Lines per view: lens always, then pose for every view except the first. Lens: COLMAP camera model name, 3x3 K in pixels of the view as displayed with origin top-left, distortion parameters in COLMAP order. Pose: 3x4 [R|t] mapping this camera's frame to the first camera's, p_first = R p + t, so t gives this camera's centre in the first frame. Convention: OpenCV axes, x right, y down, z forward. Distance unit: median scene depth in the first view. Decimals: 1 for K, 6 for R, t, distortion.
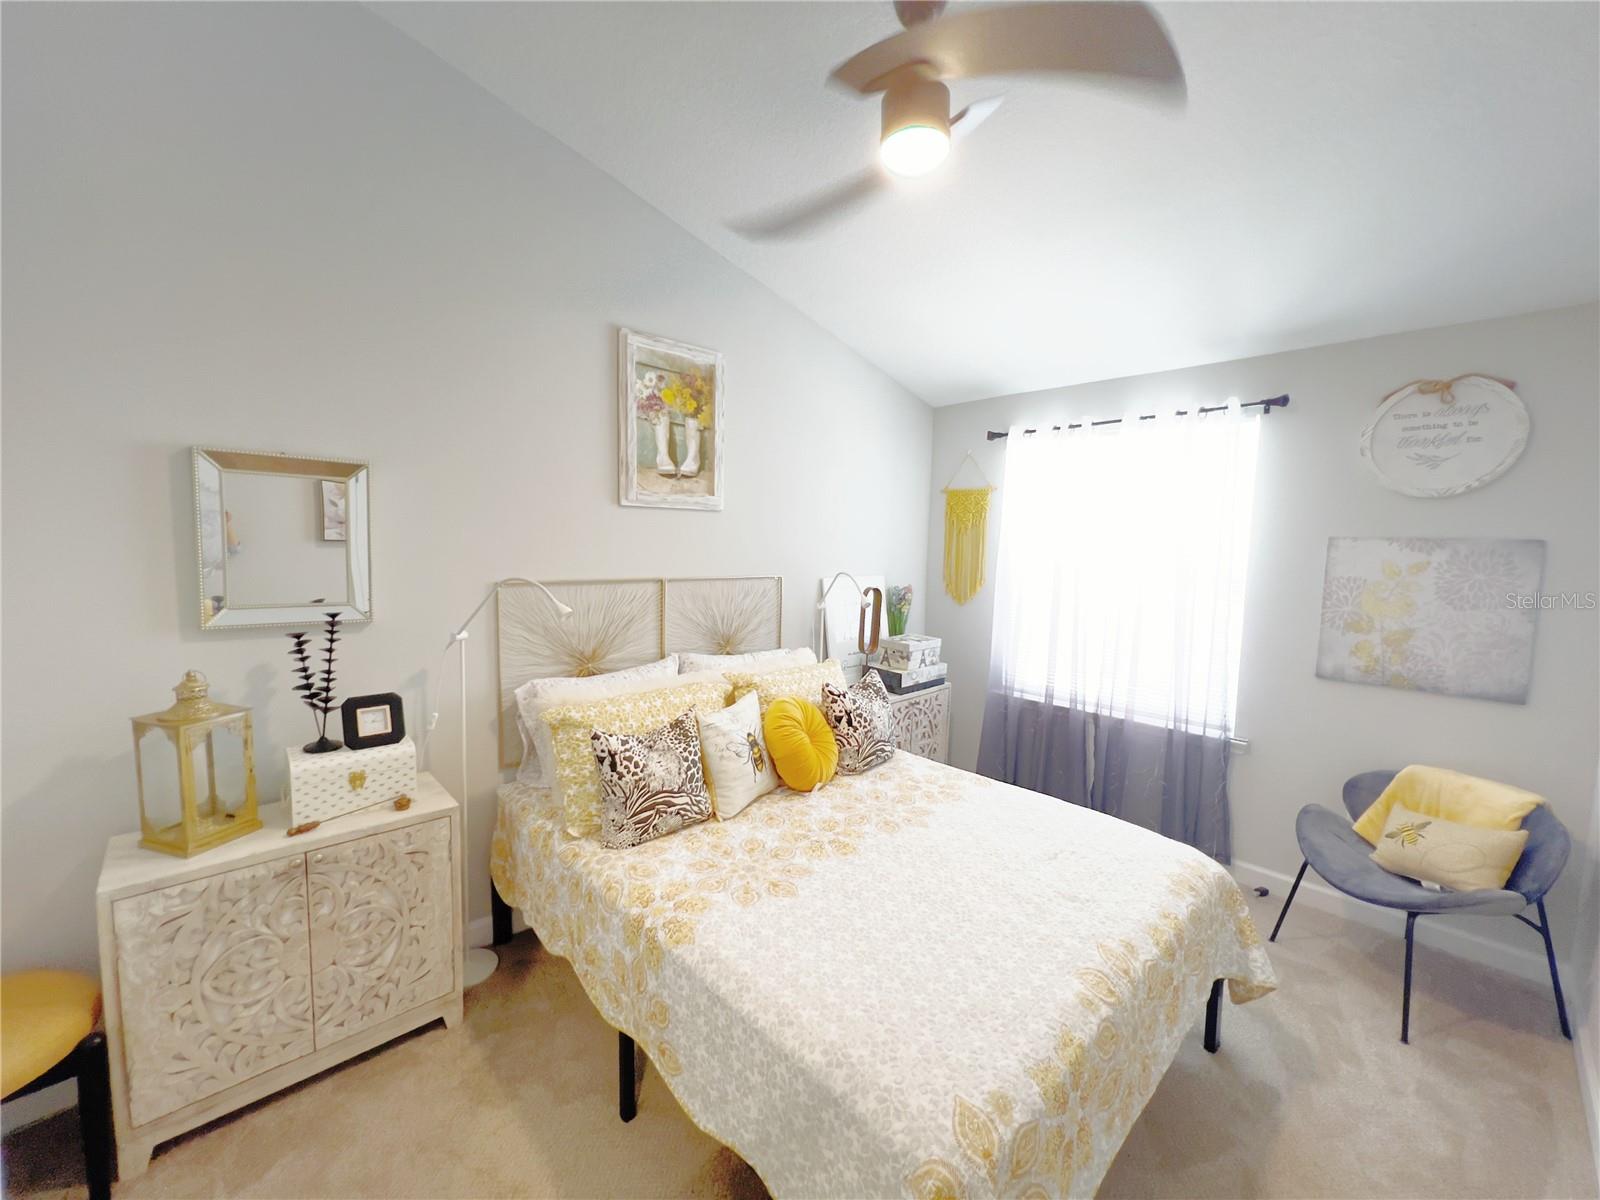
lens RADIAL K [[645.1, 0, 800.0], [0, 645.1, 600.0], [0, 0, 1]] dist [0.002471, 0.000123]
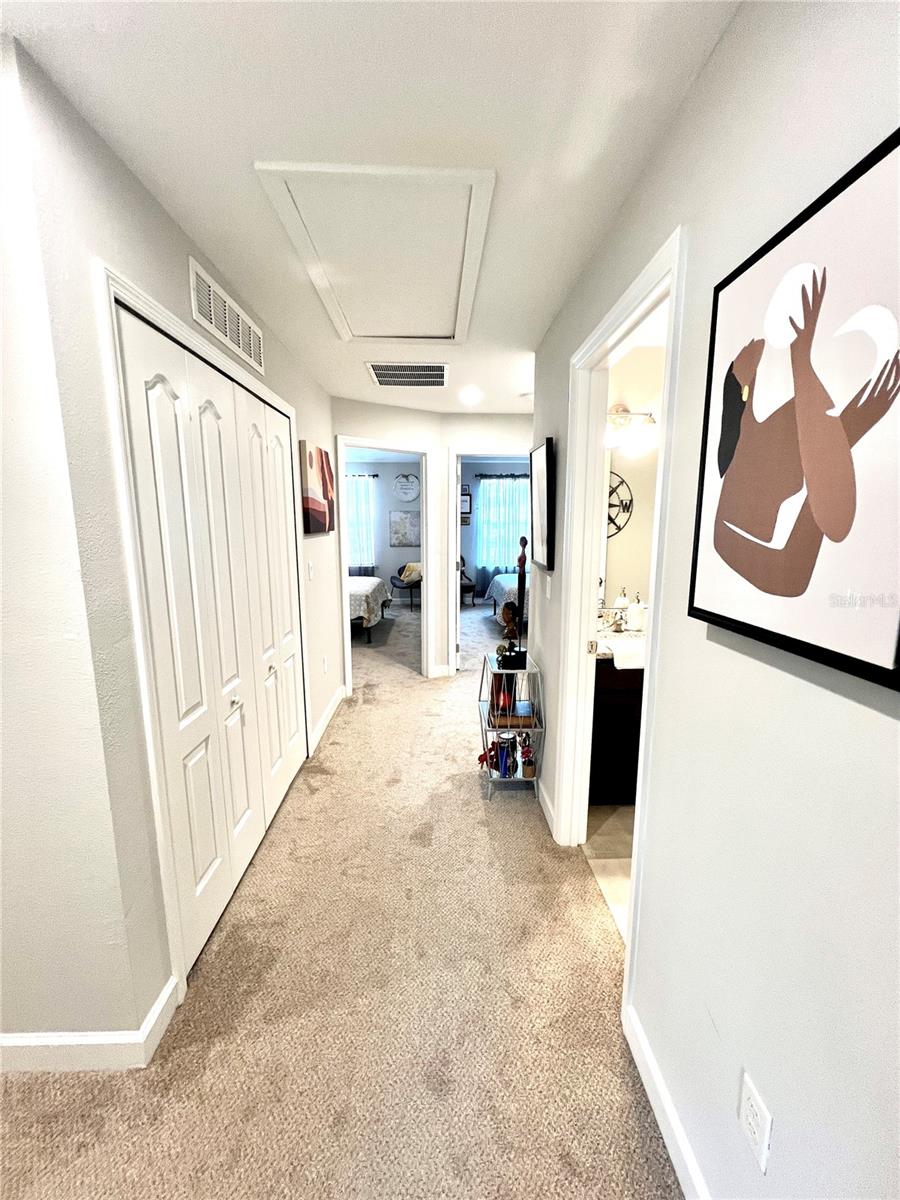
lens RADIAL K [[481.9, 0, 450.0], [0, 481.9, 600.0], [0, 0, 1]] dist [-0.001206, 0.000158]
pose [[0.668697, -0.152454, 0.727738, -1.027111], [0.074885, 0.987586, 0.138080, 0.055943], [-0.739755, -0.037836, 0.671812, -1.130205]]
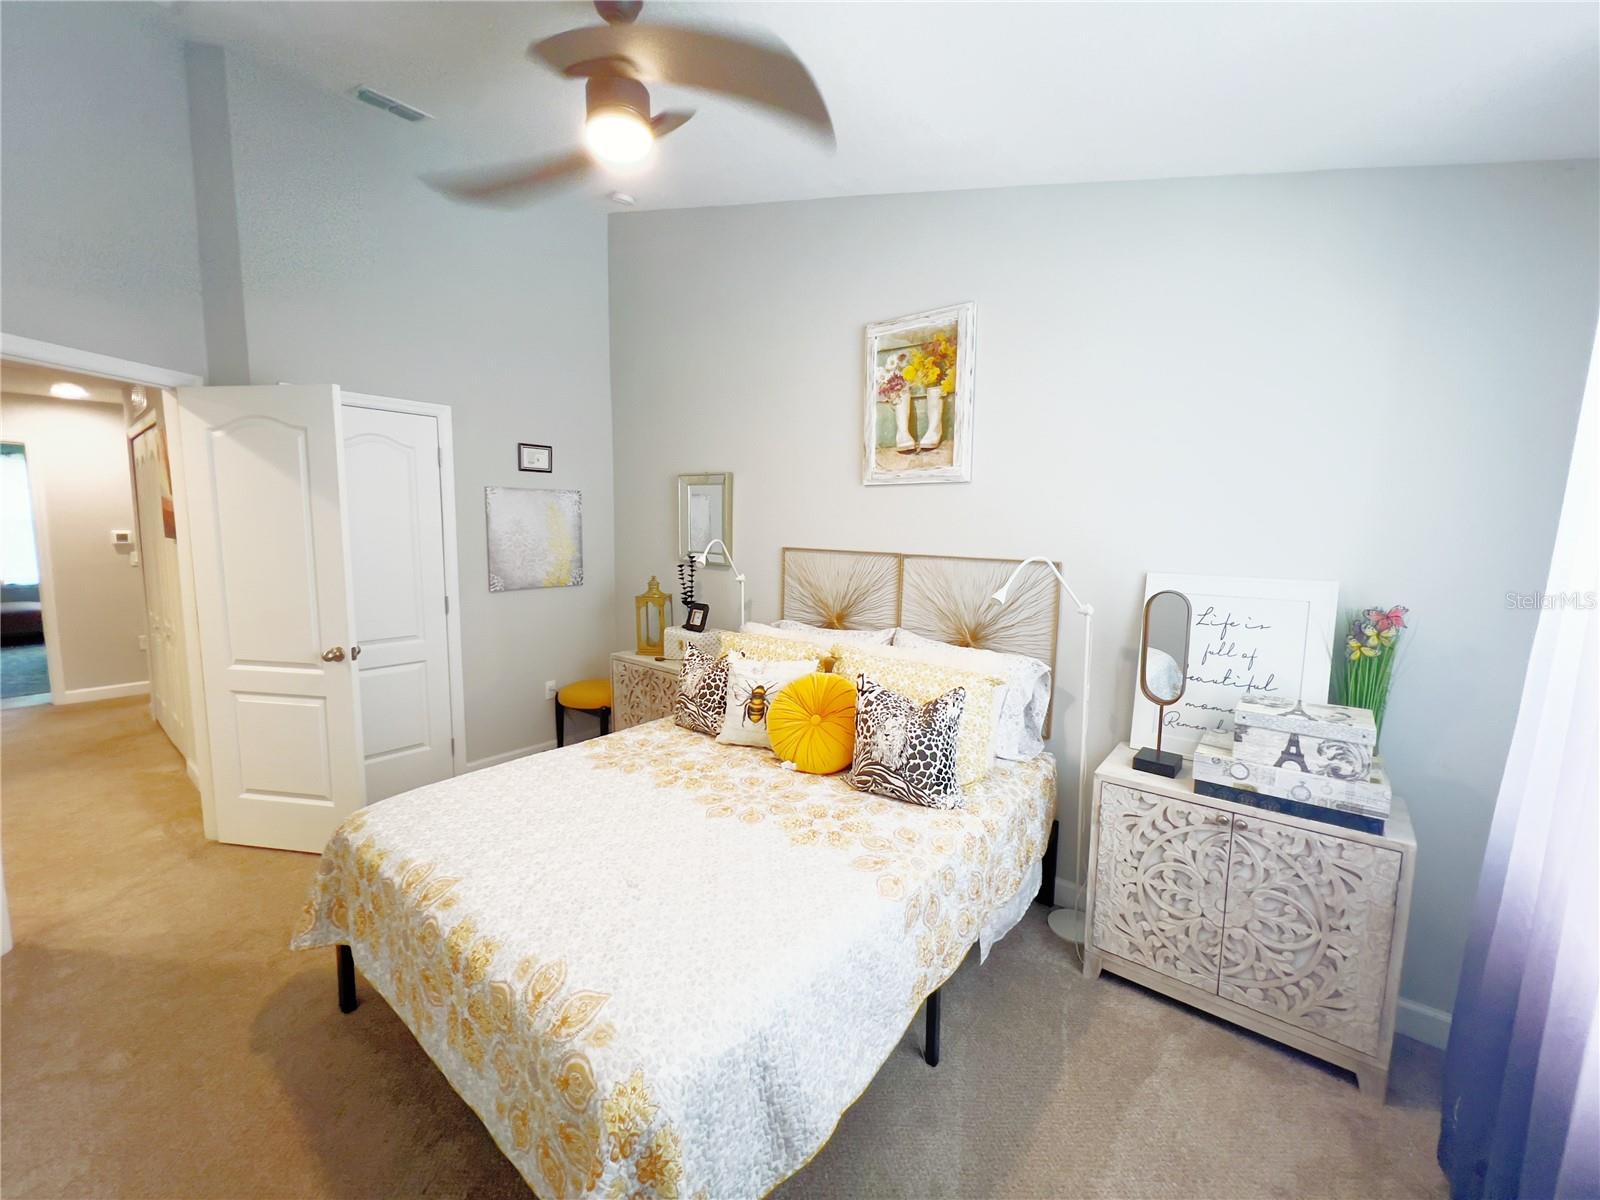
lens RADIAL K [[642.6, 0, 800.0], [0, 642.6, 600.0], [0, 0, 1]] dist [-0.001206, 0.000158]
pose [[0.115016, 0.117037, -0.986445, 0.810289], [-0.087921, 0.990337, 0.107247, -0.056282], [0.989465, 0.074394, 0.124195, 0.734329]]
